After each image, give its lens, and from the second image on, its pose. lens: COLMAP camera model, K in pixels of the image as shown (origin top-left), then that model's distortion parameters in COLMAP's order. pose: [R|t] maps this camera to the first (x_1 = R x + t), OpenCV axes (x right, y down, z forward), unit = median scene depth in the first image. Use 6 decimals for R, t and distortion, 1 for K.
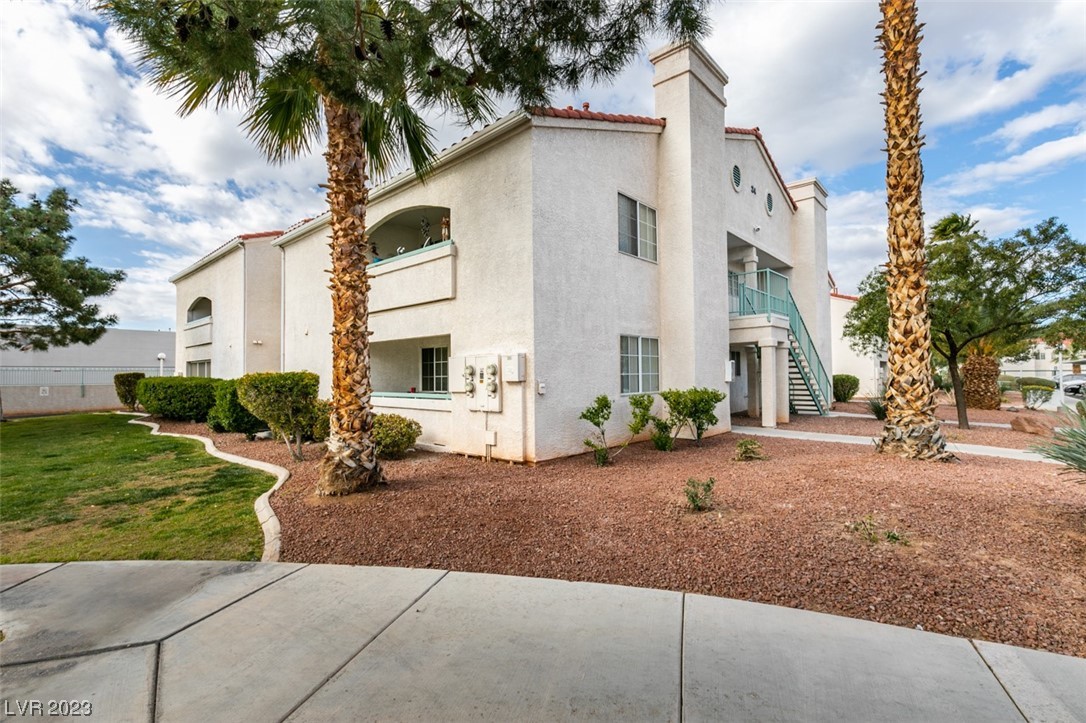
lens RADIAL K [[486.3, 0, 540.9], [0, 486.3, 362.2], [0, 0, 1]] dist [0.003344, -0.000465]
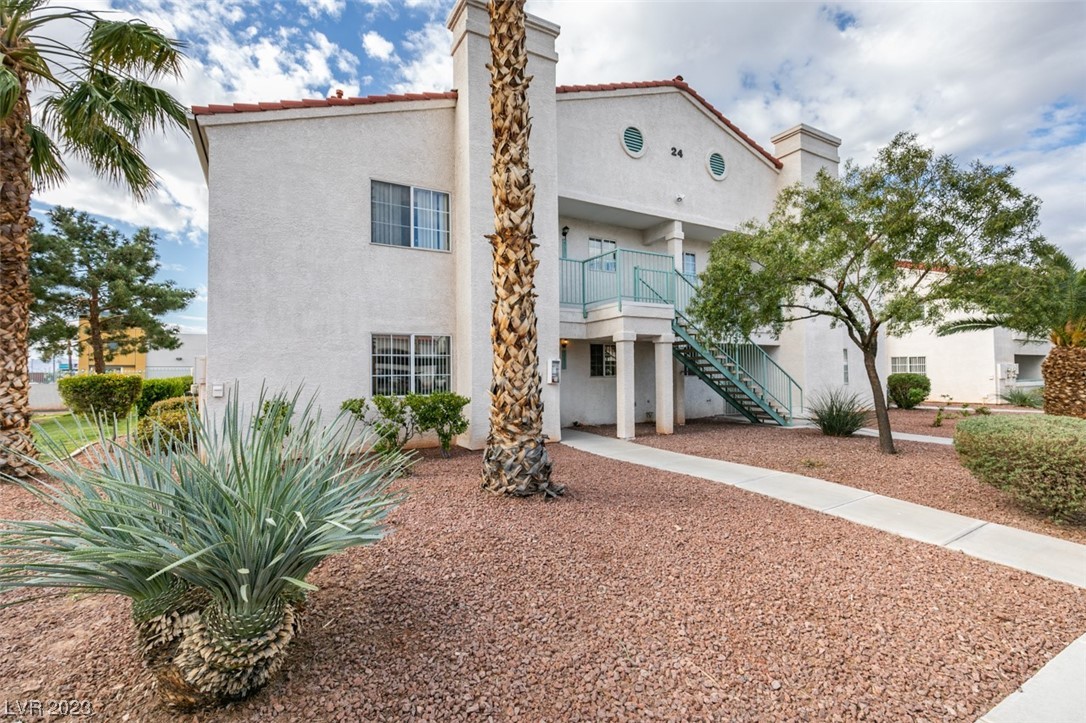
lens RADIAL K [[486.3, 0, 540.9], [0, 486.3, 362.2], [0, 0, 1]] dist [0.003344, -0.000465]
pose [[0.949806, -0.007360, -0.312753, 0.692074], [0.009319, 0.999945, 0.004768, -0.001968], [0.312701, -0.007443, 0.949823, 0.197088]]
